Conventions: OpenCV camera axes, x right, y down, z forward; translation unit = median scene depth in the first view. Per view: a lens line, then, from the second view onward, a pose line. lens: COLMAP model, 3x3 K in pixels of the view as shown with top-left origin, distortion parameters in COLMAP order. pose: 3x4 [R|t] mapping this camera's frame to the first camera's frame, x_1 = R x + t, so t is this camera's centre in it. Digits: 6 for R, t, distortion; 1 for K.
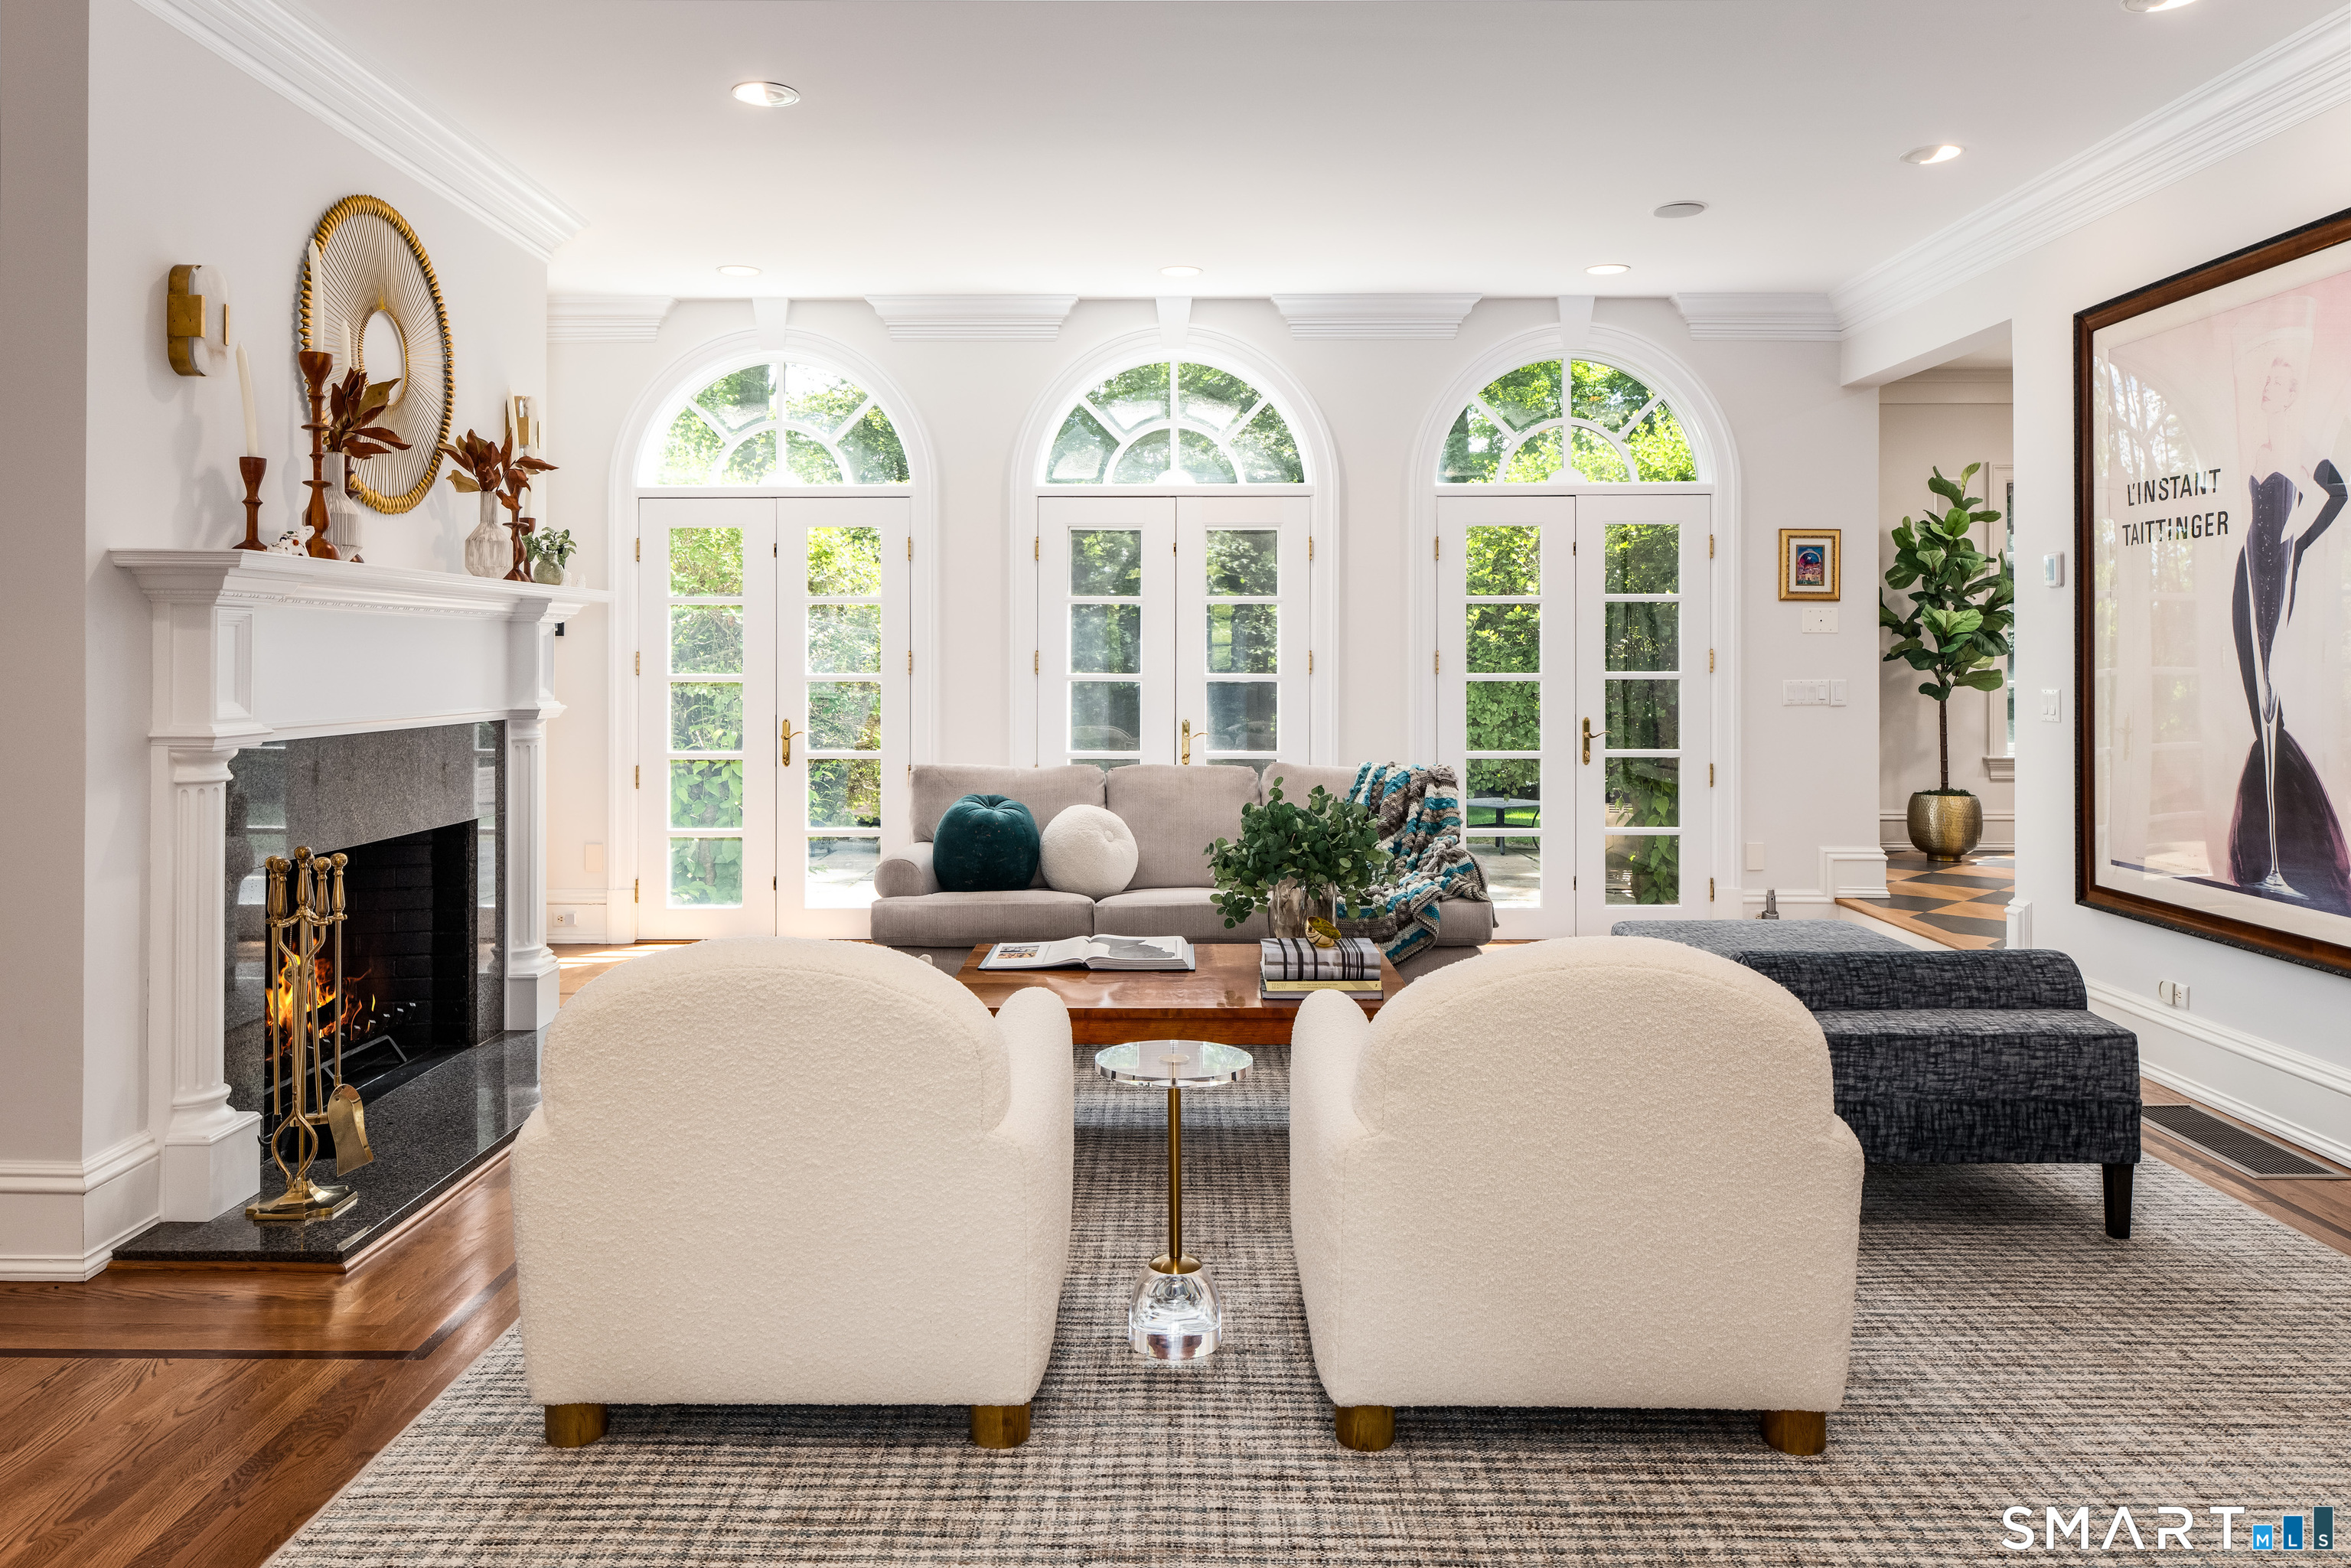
lens RADIAL K [[1610.7, 0, 1174.7], [0, 1610.7, 777.2], [0, 0, 1]] dist [-0.006755, 0.005070]
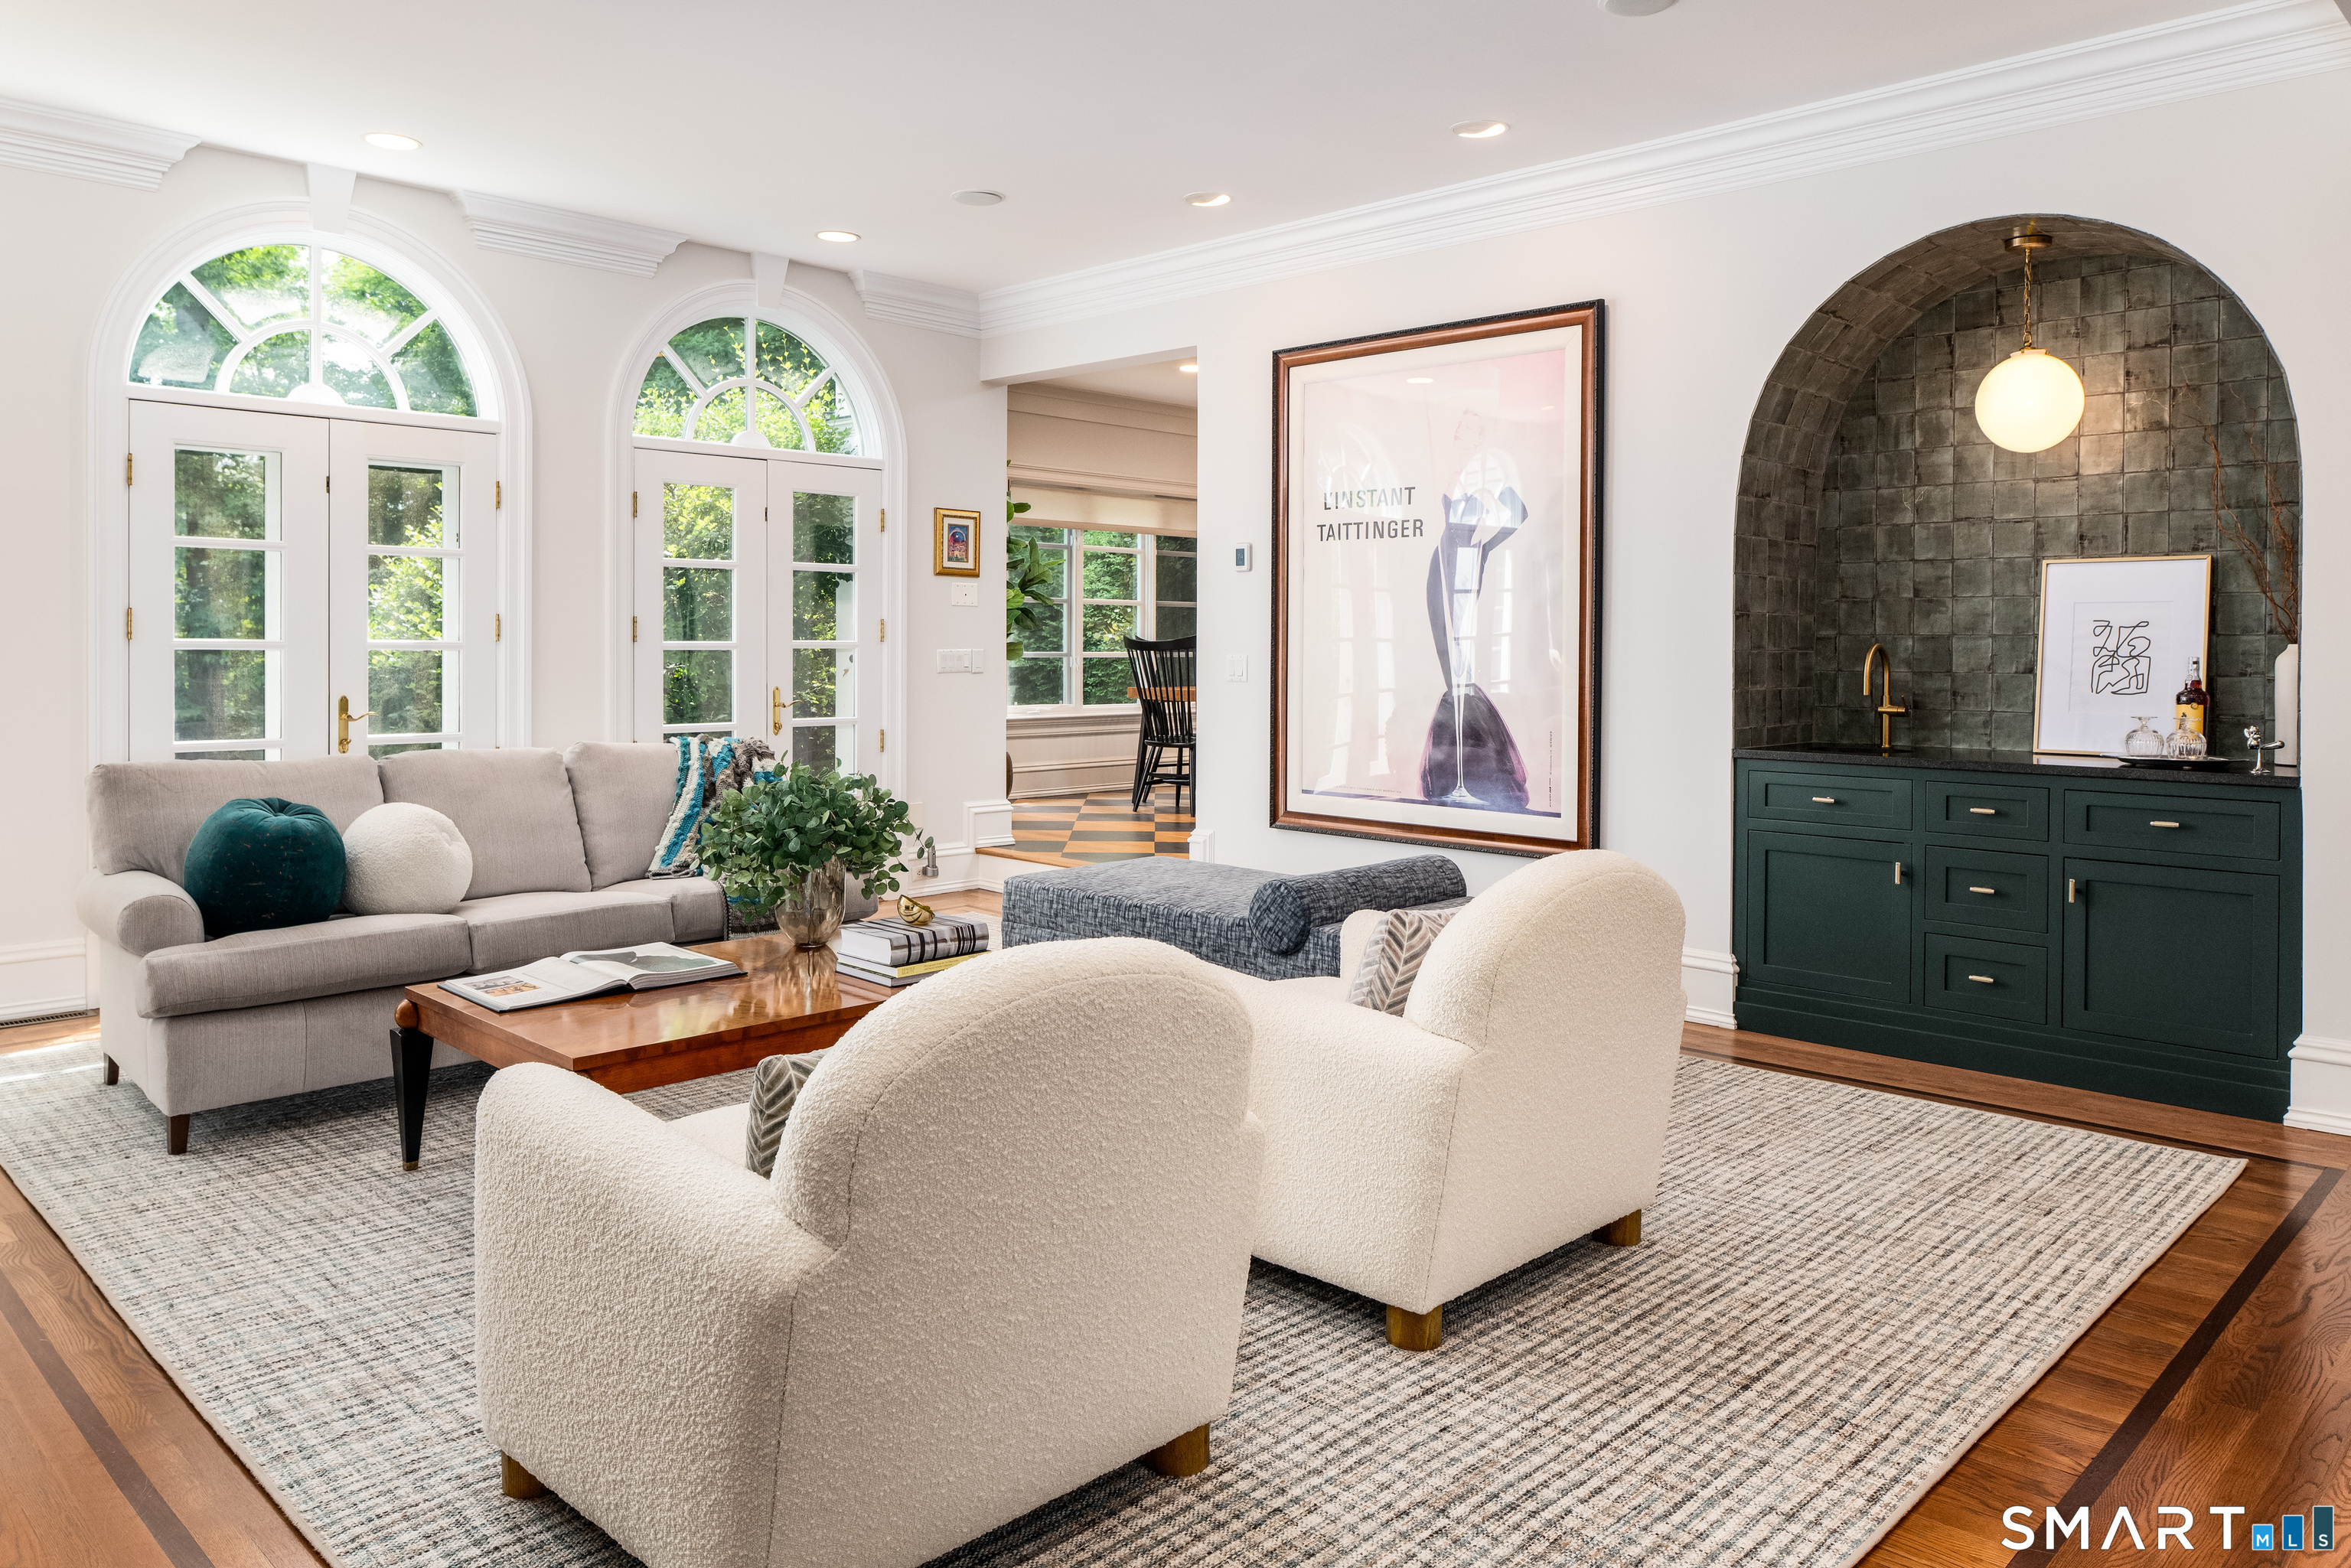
lens RADIAL K [[1610.7, 0, 1174.8], [0, 1610.7, 783.4], [0, 0, 1]] dist [-0.006755, 0.005070]
pose [[0.688910, -0.058577, 0.722477, -0.454649], [0.045130, 0.998262, 0.037905, -0.006757], [-0.723441, 0.006492, 0.690356, 0.222034]]
